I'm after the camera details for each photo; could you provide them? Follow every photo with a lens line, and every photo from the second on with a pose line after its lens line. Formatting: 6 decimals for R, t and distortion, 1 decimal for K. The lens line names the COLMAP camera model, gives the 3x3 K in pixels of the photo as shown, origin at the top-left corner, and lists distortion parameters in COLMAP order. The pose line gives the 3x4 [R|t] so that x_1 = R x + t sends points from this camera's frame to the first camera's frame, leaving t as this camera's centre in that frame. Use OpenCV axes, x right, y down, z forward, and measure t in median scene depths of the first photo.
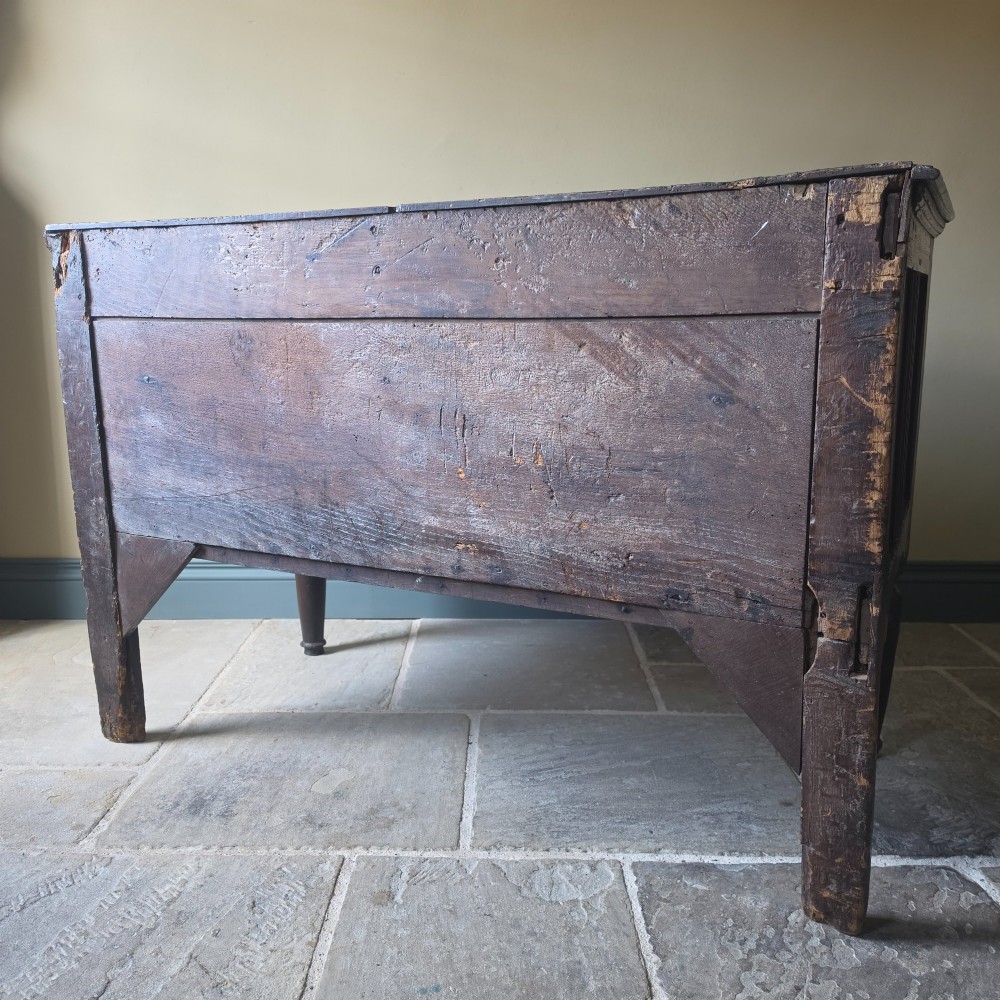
lens RADIAL K [[933.6, 0, 492.3], [0, 933.6, 497.2], [0, 0, 1]] dist [0.072218, 0.000000]
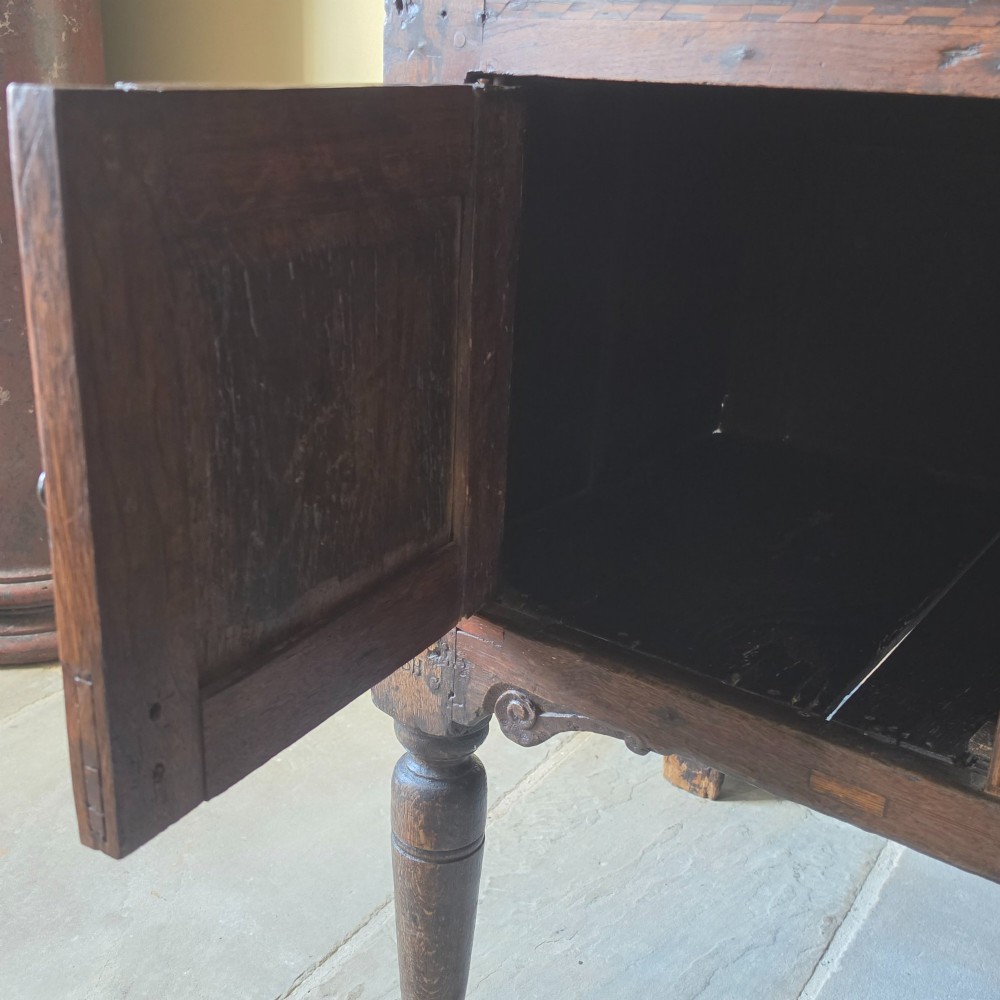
lens RADIAL K [[1190.5, 0, 484.9], [0, 1190.5, 489.9], [0, 0, 1]] dist [0.077512, 0.000000]
pose [[0.828625, 0.223824, -0.513111, 0.017528], [-0.127897, 0.968041, 0.215727, -0.187777], [0.544998, -0.113131, 0.830770, 0.682477]]
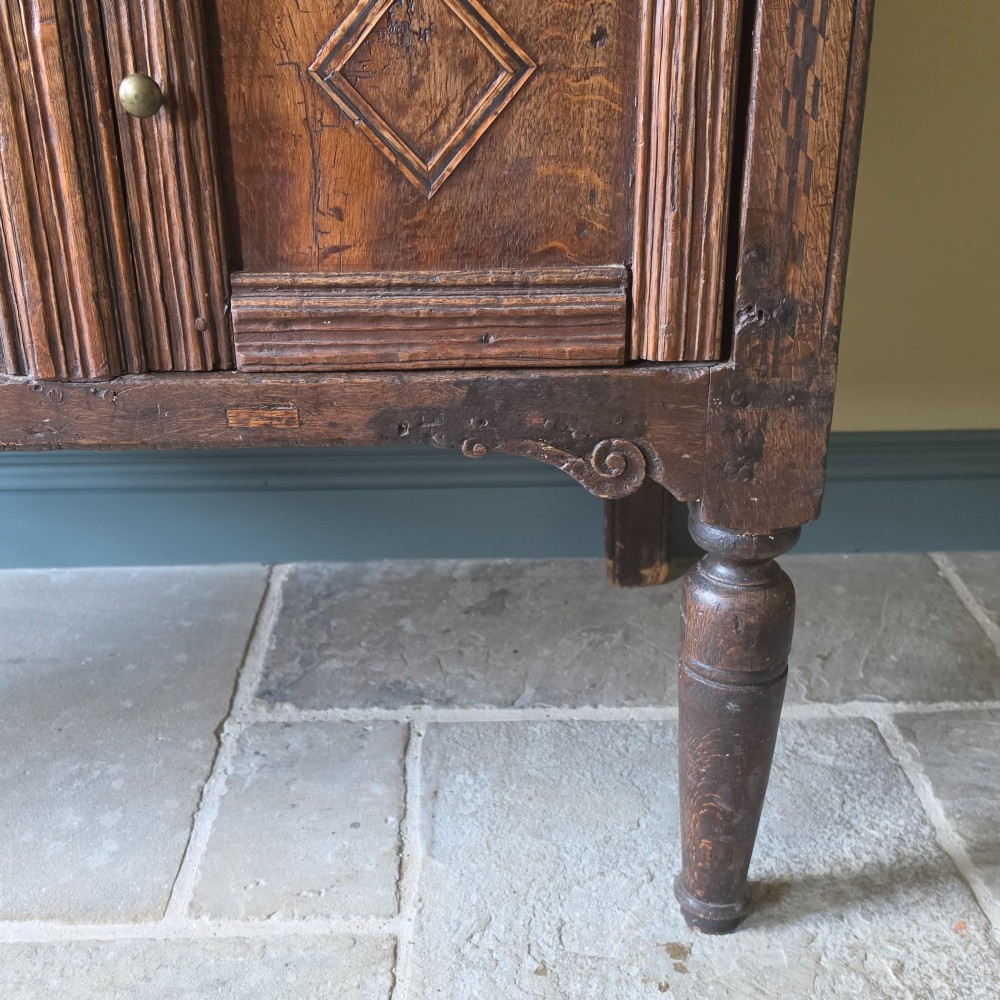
lens RADIAL K [[1190.5, 0, 484.7], [0, 1190.5, 486.3], [0, 0, 1]] dist [0.077512, 0.000000]
pose [[0.999328, -0.021570, 0.029647, 0.352696], [0.013362, 0.967281, 0.253356, -0.094559], [-0.034142, -0.252789, 0.966919, 0.631724]]
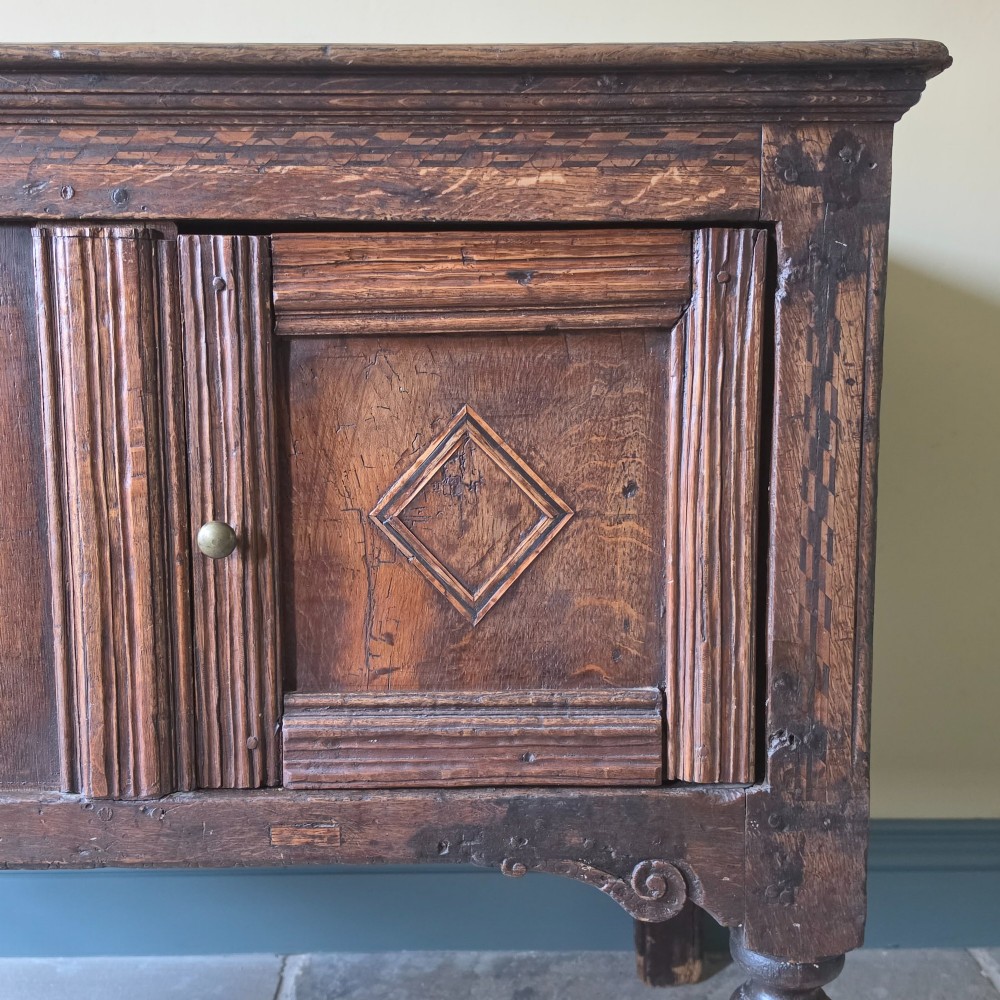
lens RADIAL K [[1190.5, 0, 493.6], [0, 1190.5, 503.4], [0, 0, 1]] dist [0.077512, 0.000000]
pose [[0.999423, -0.003876, 0.033732, 0.339185], [0.004239, 0.999934, -0.010696, -0.129539], [-0.033688, 0.010833, 0.999374, 0.614285]]
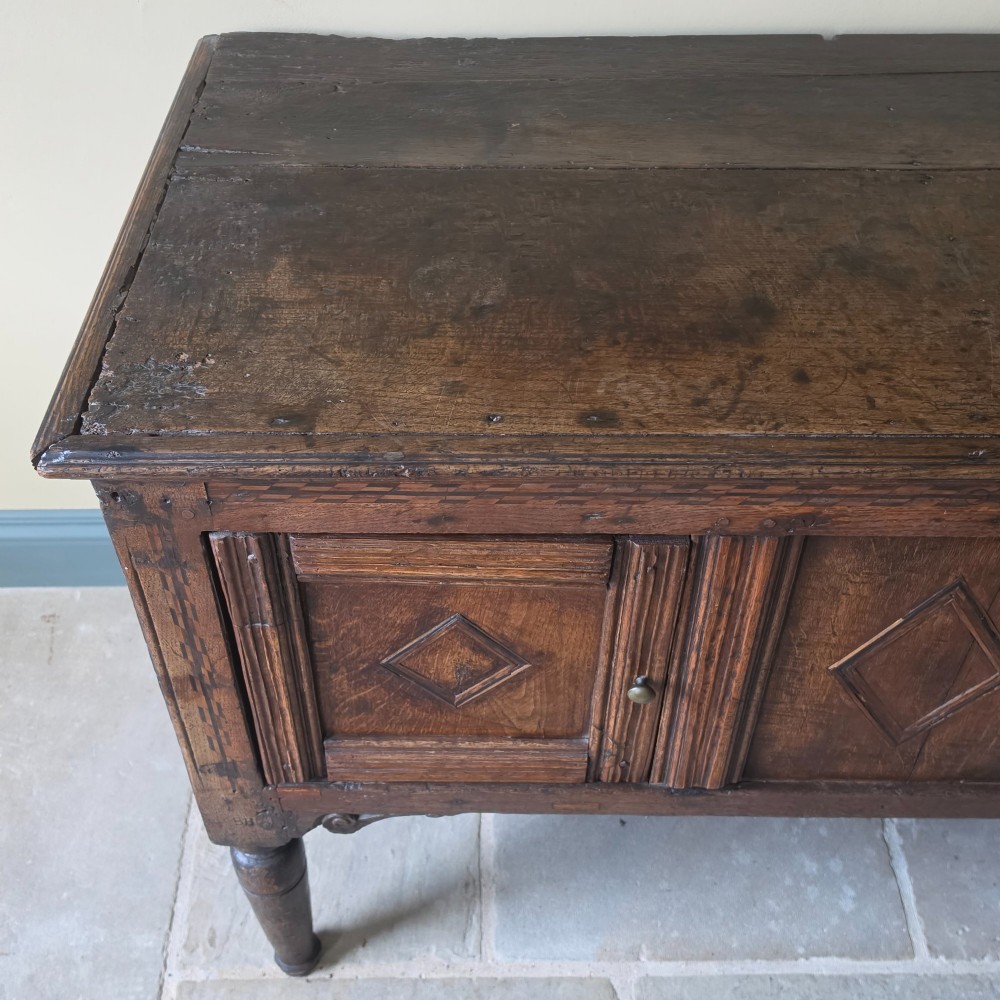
lens RADIAL K [[1190.5, 0, 484.5], [0, 1190.5, 500.1], [0, 0, 1]] dist [0.077512, 0.000000]
pose [[0.999712, -0.017803, 0.016110, -0.136761], [0.004321, 0.793424, 0.608654, -0.586864], [-0.023618, -0.608409, 0.793272, 0.647057]]
